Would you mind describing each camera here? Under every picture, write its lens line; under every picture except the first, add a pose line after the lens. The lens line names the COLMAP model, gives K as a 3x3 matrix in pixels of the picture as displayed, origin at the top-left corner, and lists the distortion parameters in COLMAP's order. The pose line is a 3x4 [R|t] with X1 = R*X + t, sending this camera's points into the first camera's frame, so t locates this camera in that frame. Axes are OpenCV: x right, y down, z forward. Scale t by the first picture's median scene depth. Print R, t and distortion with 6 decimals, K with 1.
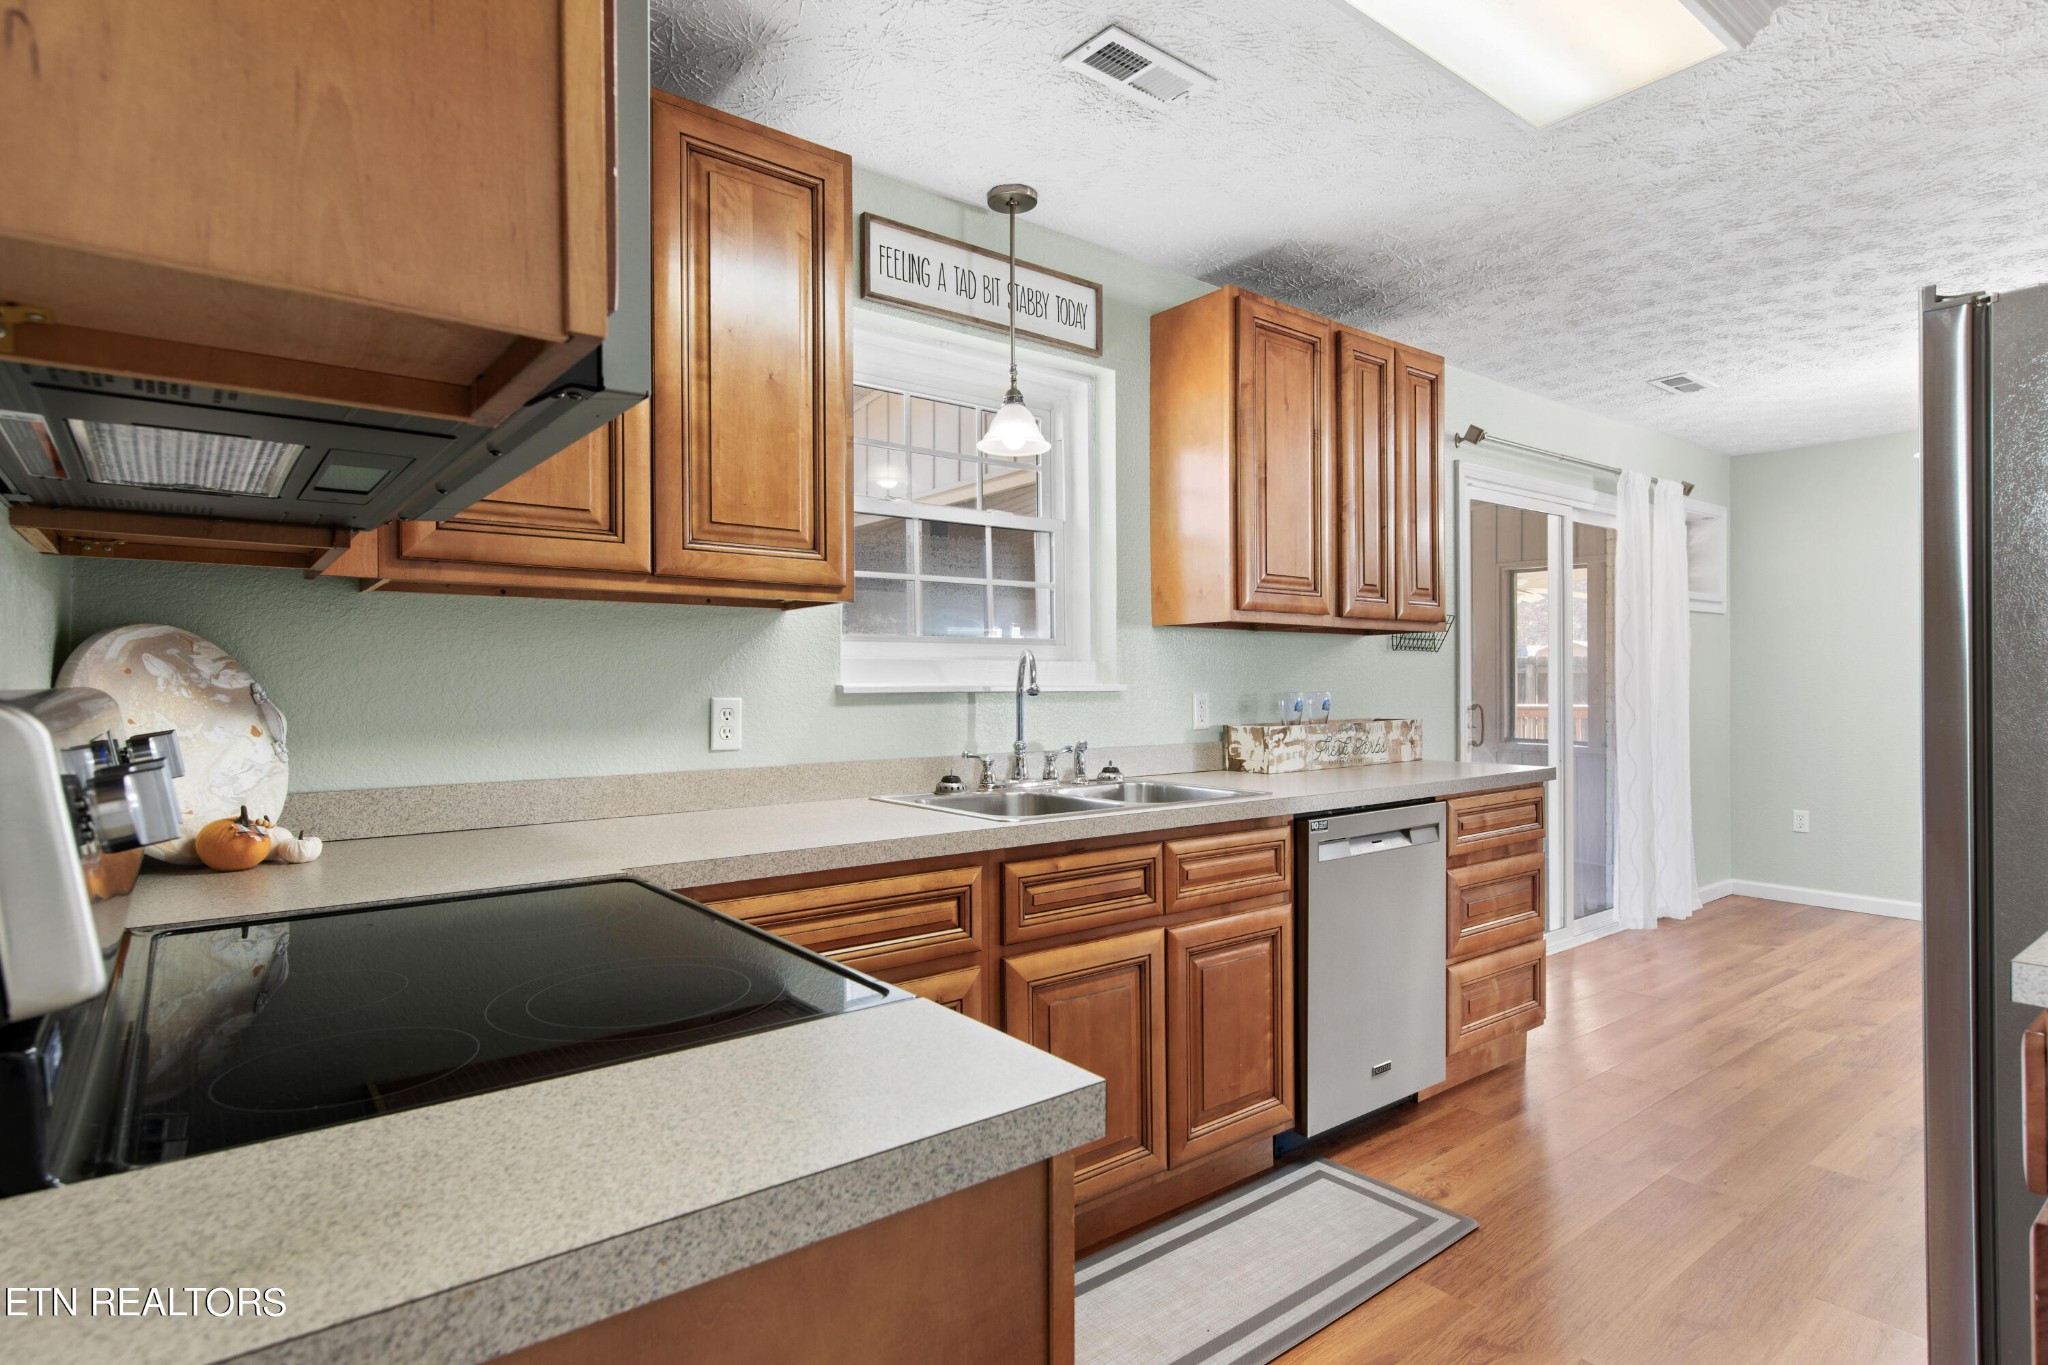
lens RADIAL K [[1042.8, 0, 1023.1], [0, 1042.8, 685.4], [0, 0, 1]] dist [0.009737, -0.001703]
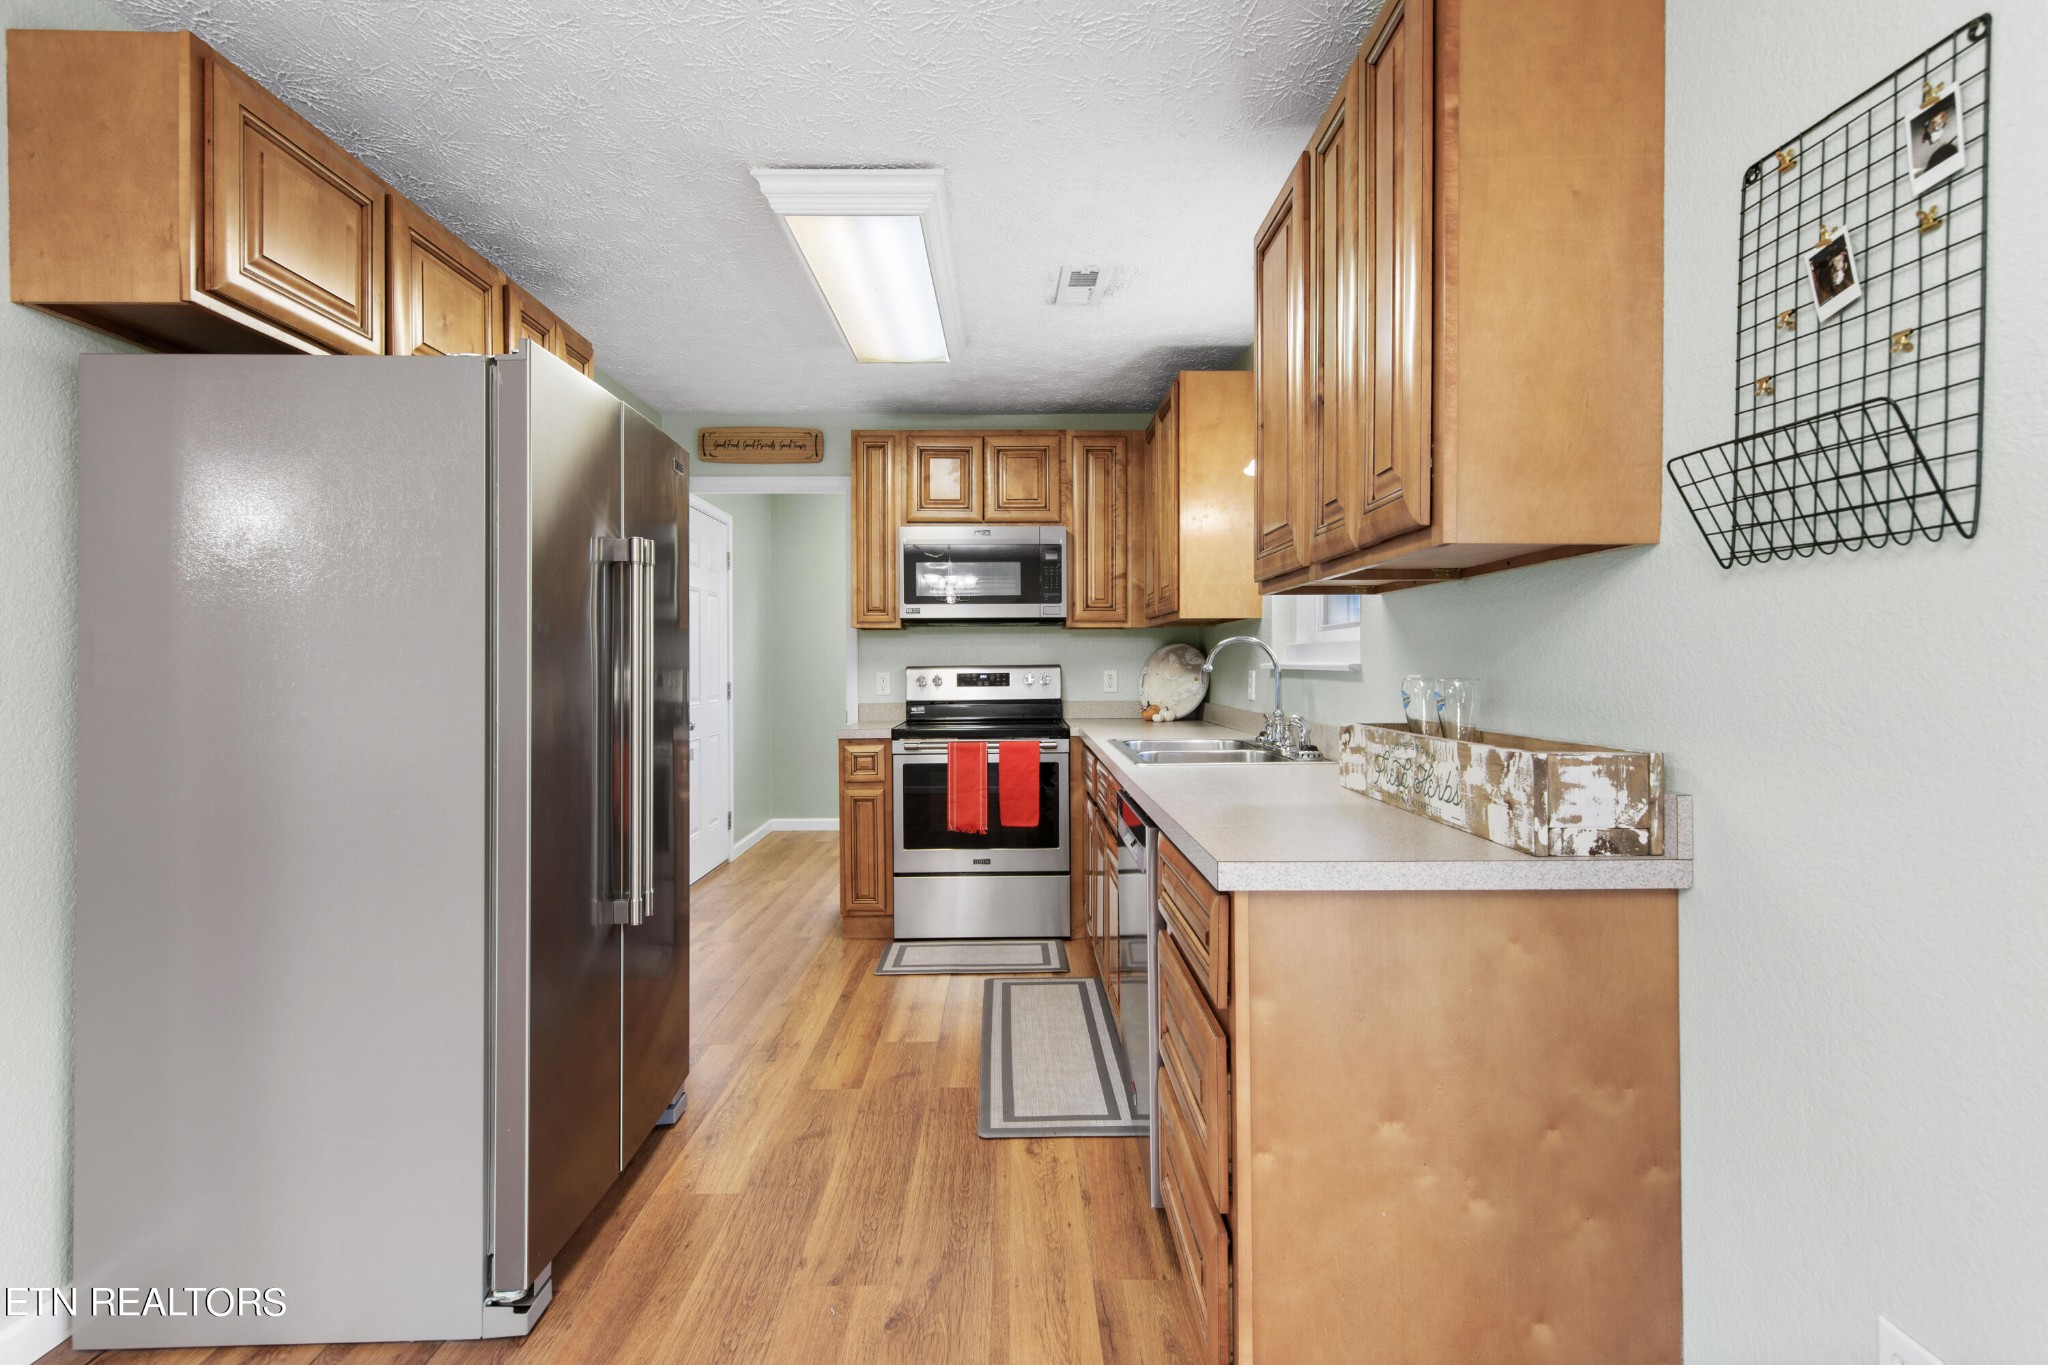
lens RADIAL K [[972.4, 0, 1018.6], [0, 972.4, 666.2], [0, 0, 1]] dist [0.002681, 0.000853]
pose [[-0.607237, 0.007226, -0.794488, 1.100156], [0.003861, 0.999974, 0.006144, -0.006106], [0.794512, 0.000663, -0.607249, 1.475090]]
